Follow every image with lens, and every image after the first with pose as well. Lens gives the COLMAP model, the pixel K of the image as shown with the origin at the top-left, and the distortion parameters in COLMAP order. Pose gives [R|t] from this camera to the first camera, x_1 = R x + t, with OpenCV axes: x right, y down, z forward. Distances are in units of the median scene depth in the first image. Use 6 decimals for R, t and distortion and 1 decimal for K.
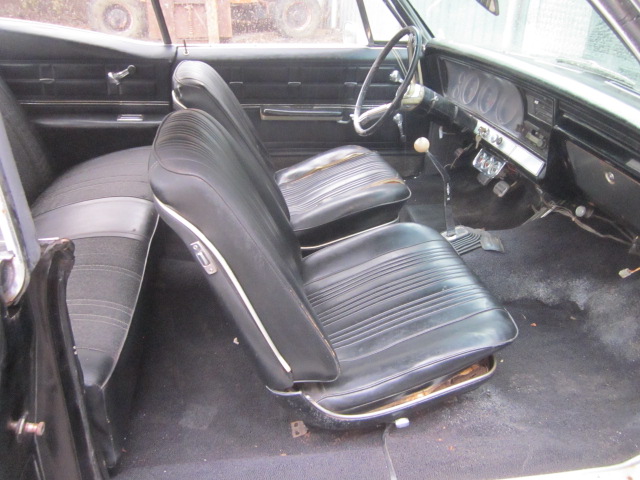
lens RADIAL K [[535.5, 0, 319.2], [0, 535.5, 241.5], [0, 0, 1]] dist [-0.045594, 0.016397]
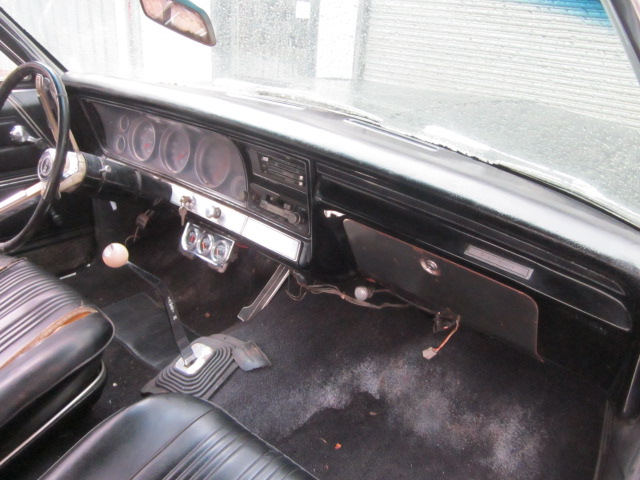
lens RADIAL K [[535.5, 0, 321.0], [0, 535.5, 239.7], [0, 0, 1]] dist [-0.045594, 0.016397]
pose [[0.770369, -0.258475, 0.582857, 0.021023], [0.266480, 0.960999, 0.073957, -0.172834], [-0.579241, 0.098346, 0.809202, 0.350884]]
